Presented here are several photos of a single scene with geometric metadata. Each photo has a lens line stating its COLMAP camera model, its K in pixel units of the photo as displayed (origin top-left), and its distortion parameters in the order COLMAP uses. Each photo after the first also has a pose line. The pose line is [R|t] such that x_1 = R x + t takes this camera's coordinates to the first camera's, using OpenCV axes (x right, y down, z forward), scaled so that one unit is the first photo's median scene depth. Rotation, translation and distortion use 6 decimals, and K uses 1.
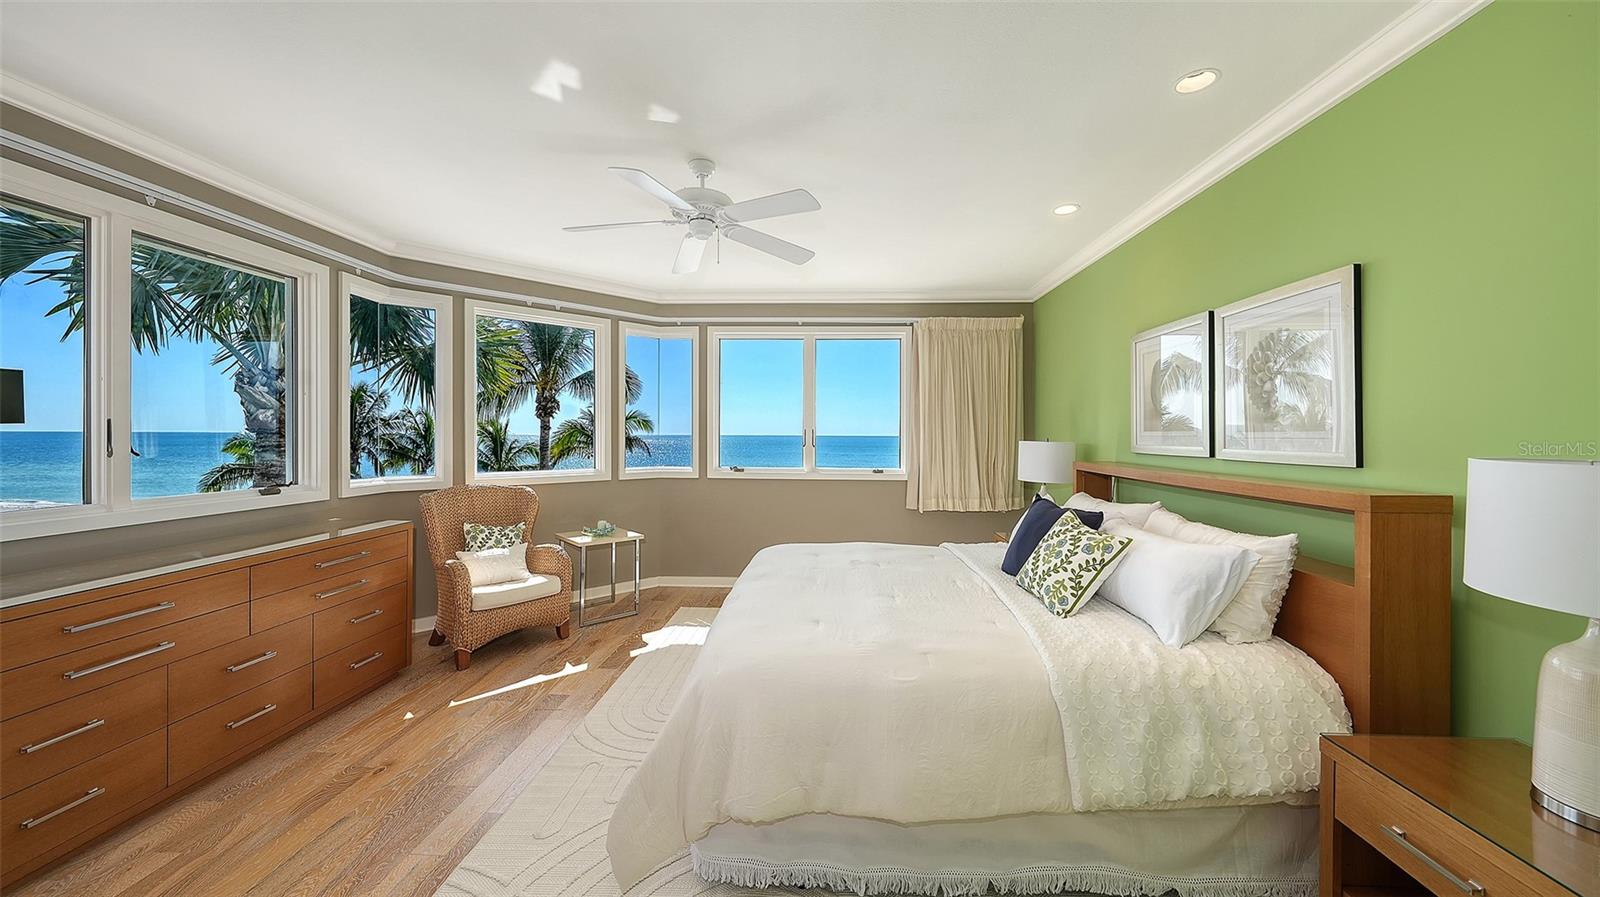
lens RADIAL K [[555.0, 0, 808.5], [0, 555.0, 436.6], [0, 0, 1]] dist [-0.000997, -0.000015]
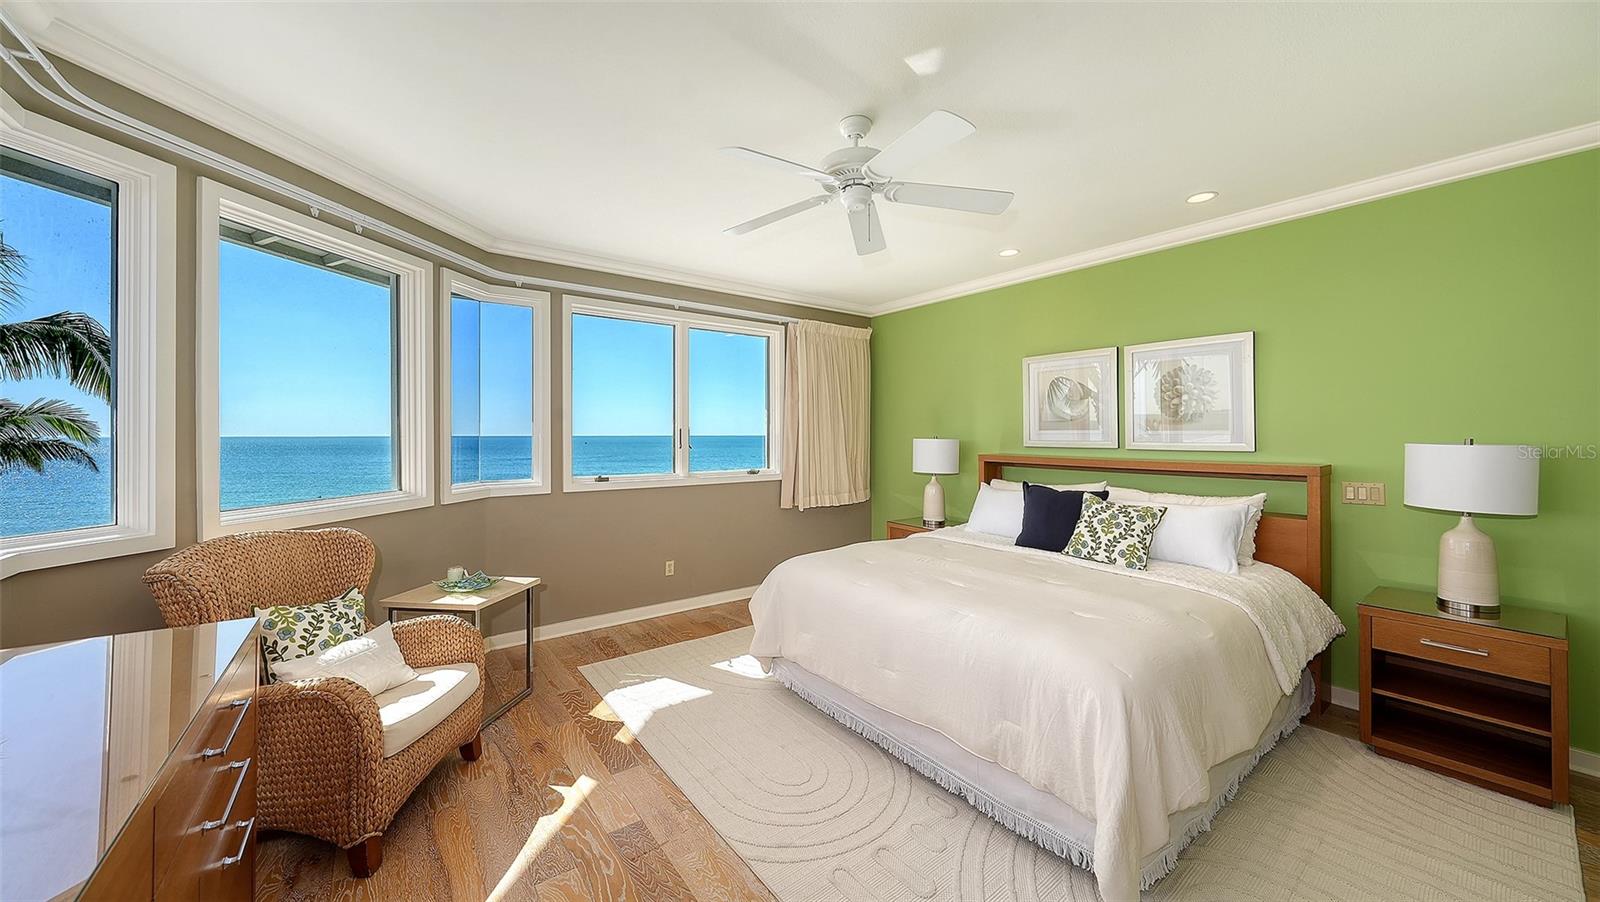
lens RADIAL K [[554.6, 0, 796.6], [0, 554.6, 429.5], [0, 0, 1]] dist [0.002105, -0.000096]
pose [[0.774445, -0.001260, 0.632640, -0.532512], [0.007731, 0.999942, -0.007473, -0.004588], [-0.632594, 0.010679, 0.774410, 0.260123]]
